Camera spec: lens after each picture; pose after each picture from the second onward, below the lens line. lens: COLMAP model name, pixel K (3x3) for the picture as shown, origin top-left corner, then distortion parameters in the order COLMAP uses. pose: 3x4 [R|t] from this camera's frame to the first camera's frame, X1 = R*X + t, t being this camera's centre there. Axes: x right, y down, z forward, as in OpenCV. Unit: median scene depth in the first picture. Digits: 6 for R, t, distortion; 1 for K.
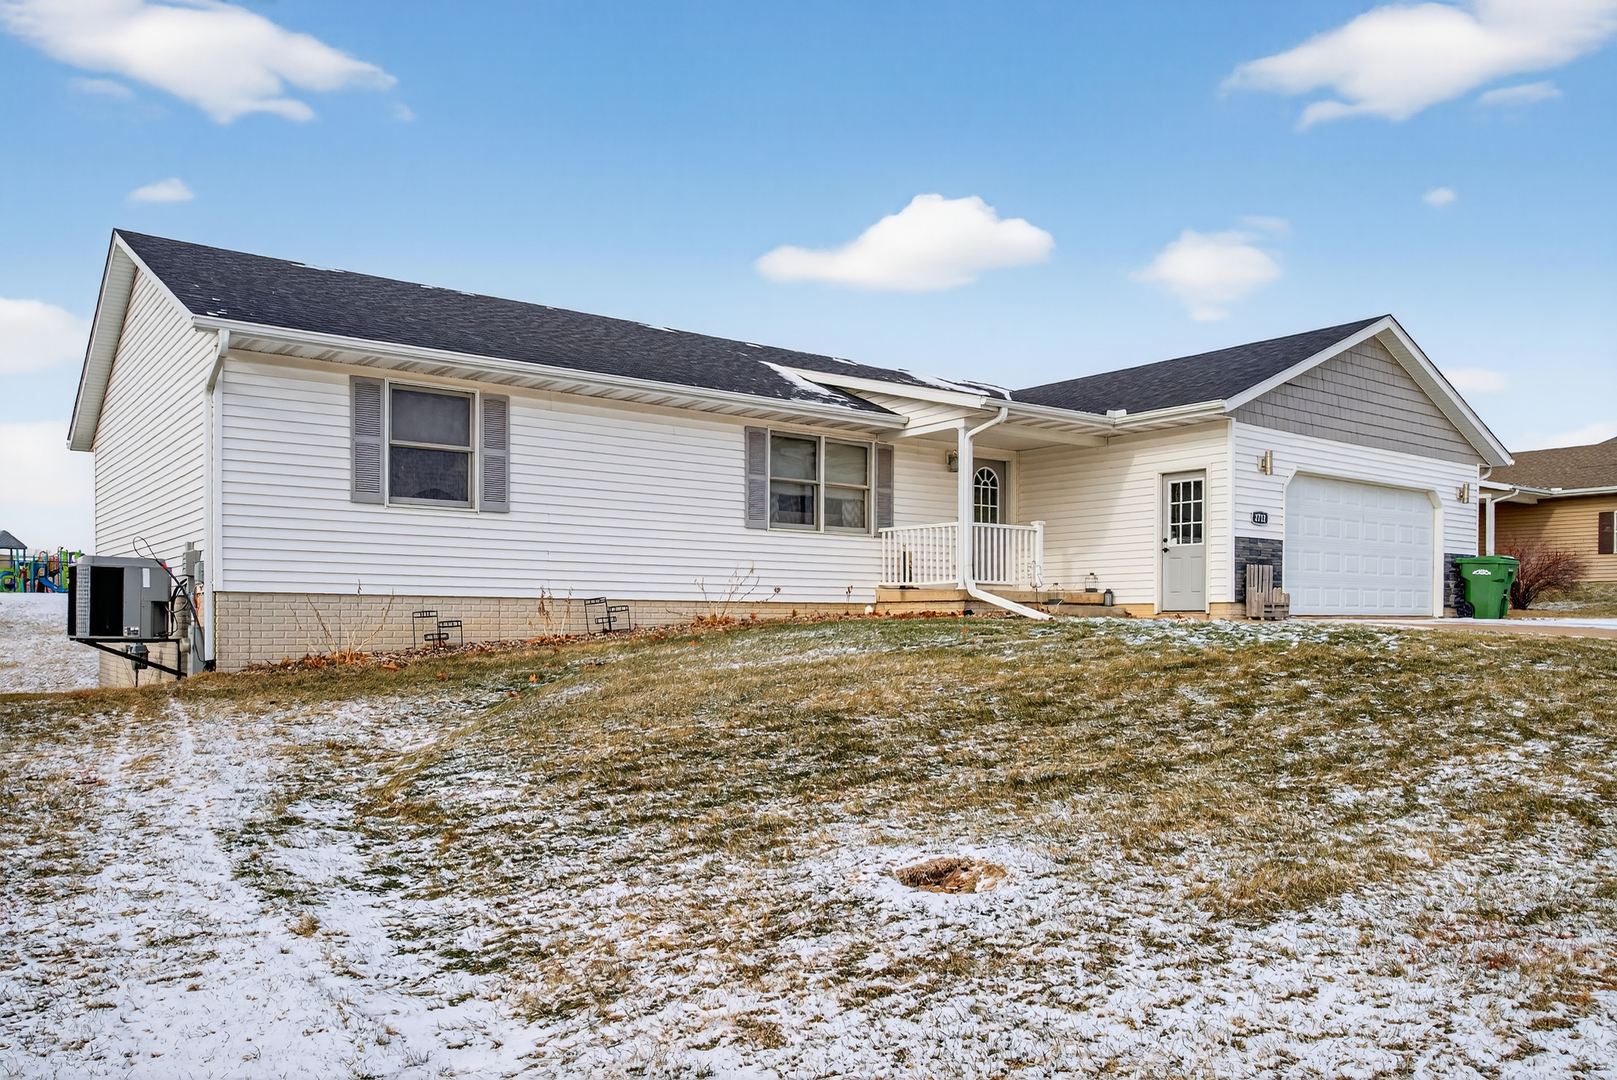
lens RADIAL K [[1197.0, 0, 823.4], [0, 1197.0, 635.1], [0, 0, 1]] dist [-0.004498, 0.002038]
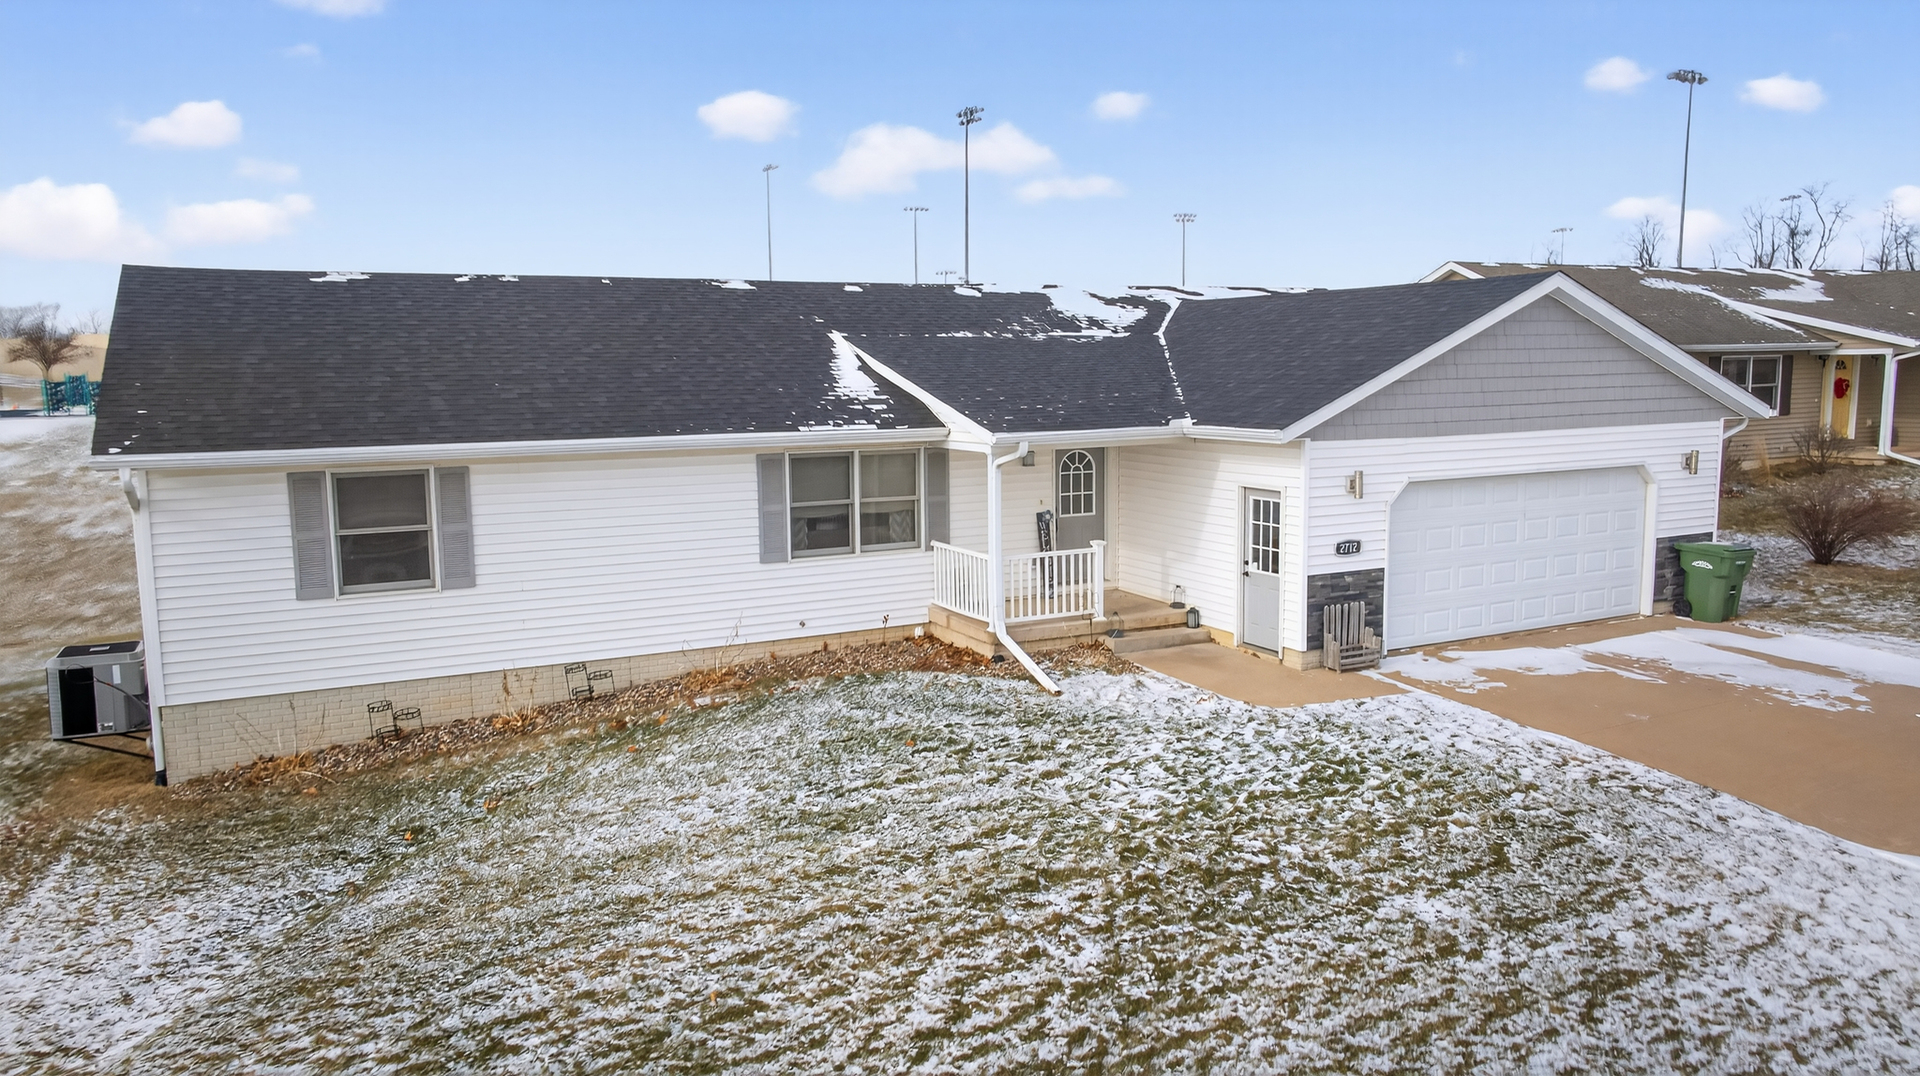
lens RADIAL K [[1341.9, 0, 970.9], [0, 1341.9, 539.5], [0, 0, 1]] dist [0.014123, 0.008735]
pose [[0.981378, 0.009649, -0.191843, 0.283439], [0.013465, 0.992825, 0.118815, -0.220141], [0.191613, -0.119185, 0.974207, 0.016576]]
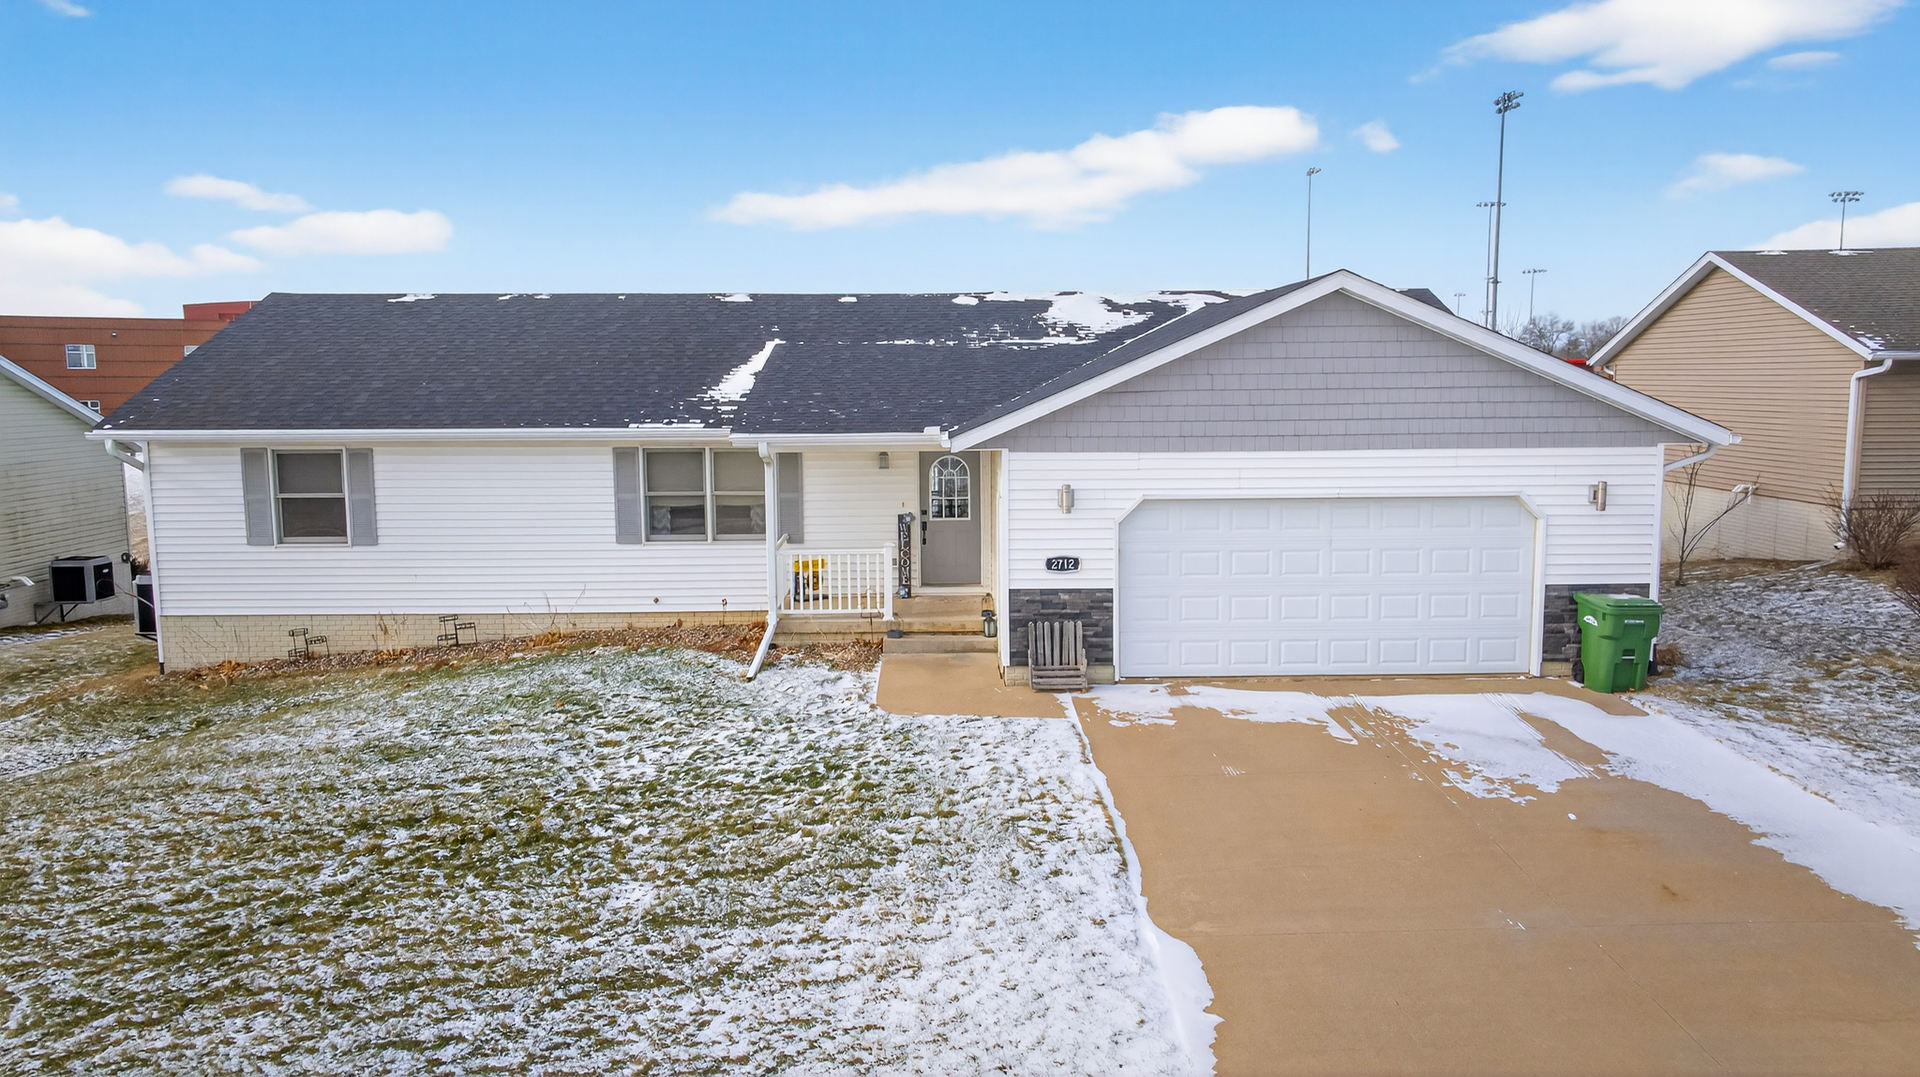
lens RADIAL K [[1341.9, 0, 969.7], [0, 1341.9, 528.3], [0, 0, 1]] dist [0.014123, 0.008735]
pose [[0.798516, 0.061849, -0.598788, 0.857686], [0.000279, 0.994670, 0.103112, -0.215871], [0.601973, -0.082503, 0.794243, 0.234830]]
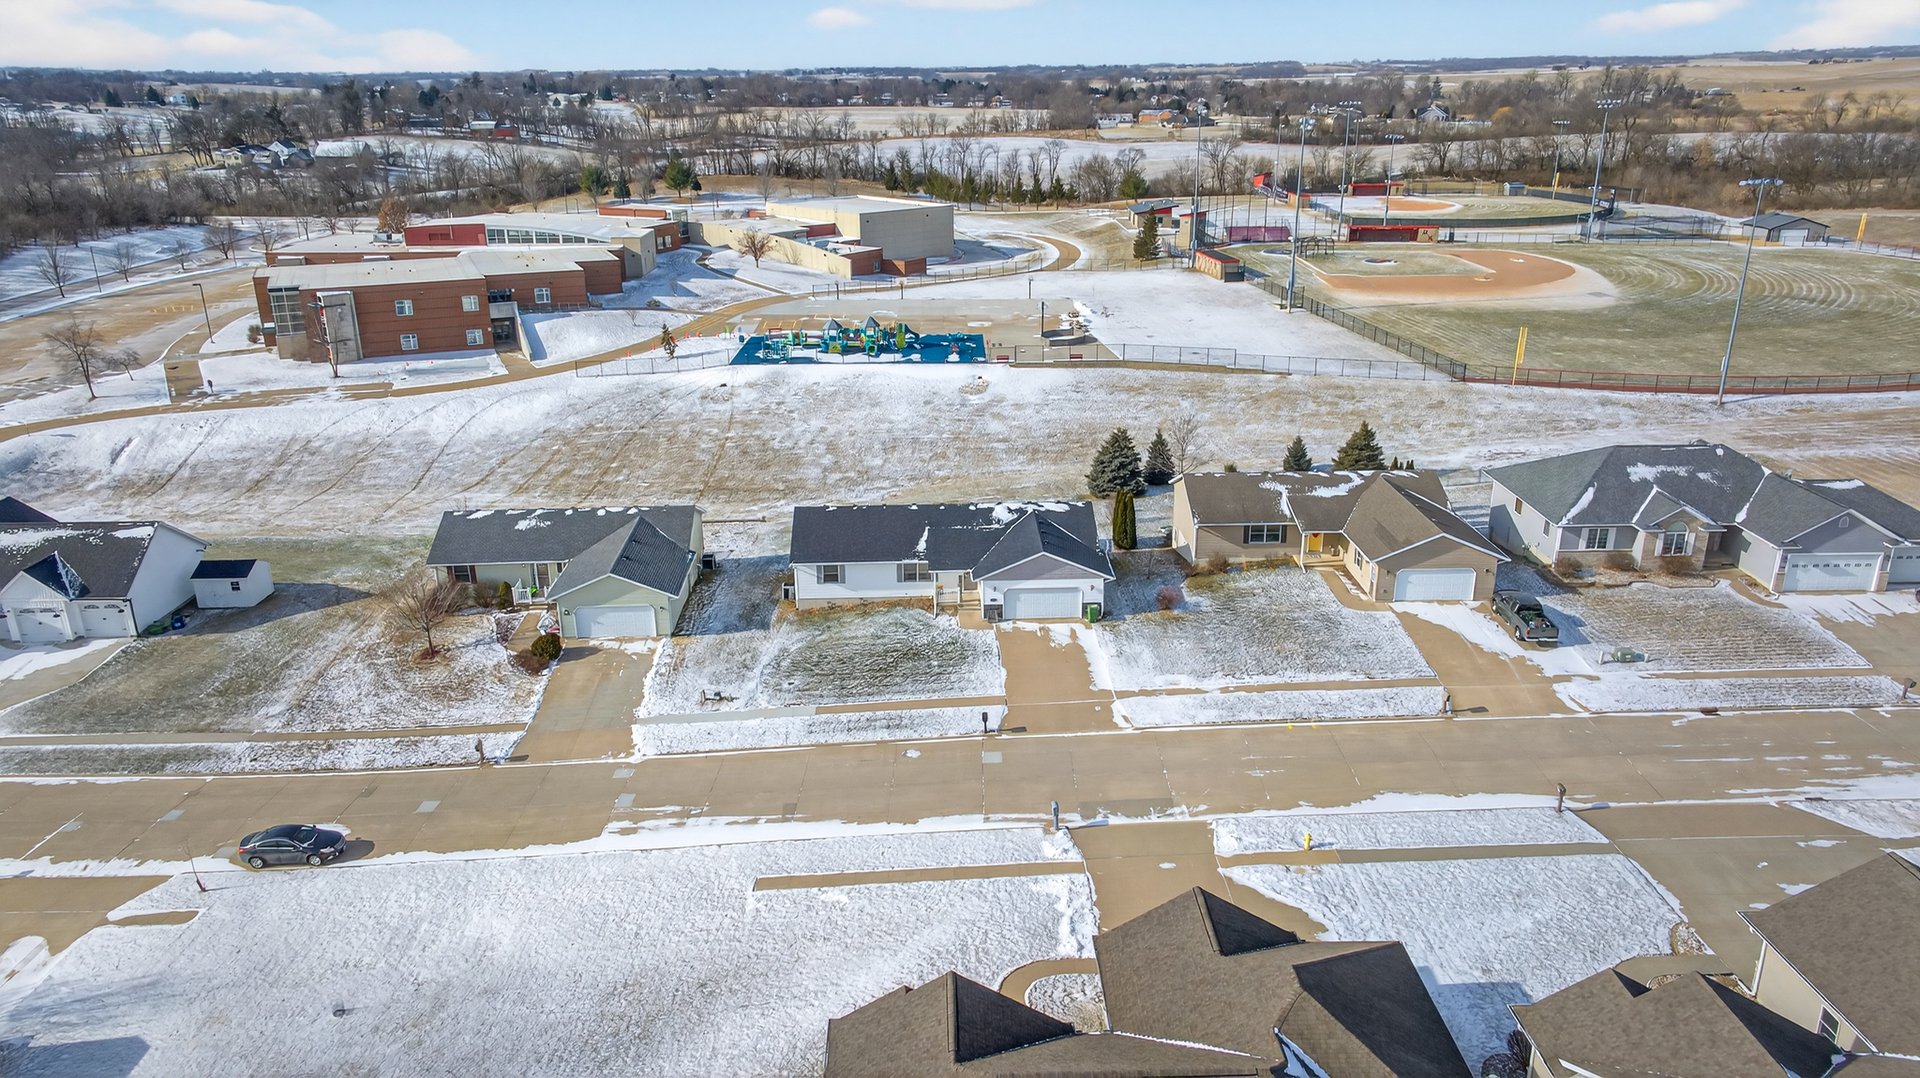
lens RADIAL K [[1341.9, 0, 970.5], [0, 1341.9, 539.9], [0, 0, 1]] dist [0.014123, 0.008735]
pose [[0.810927, 0.197059, -0.550967, 2.992100], [-0.001892, 0.942466, 0.334298, -1.971225], [0.585144, -0.270049, 0.764644, -2.798737]]
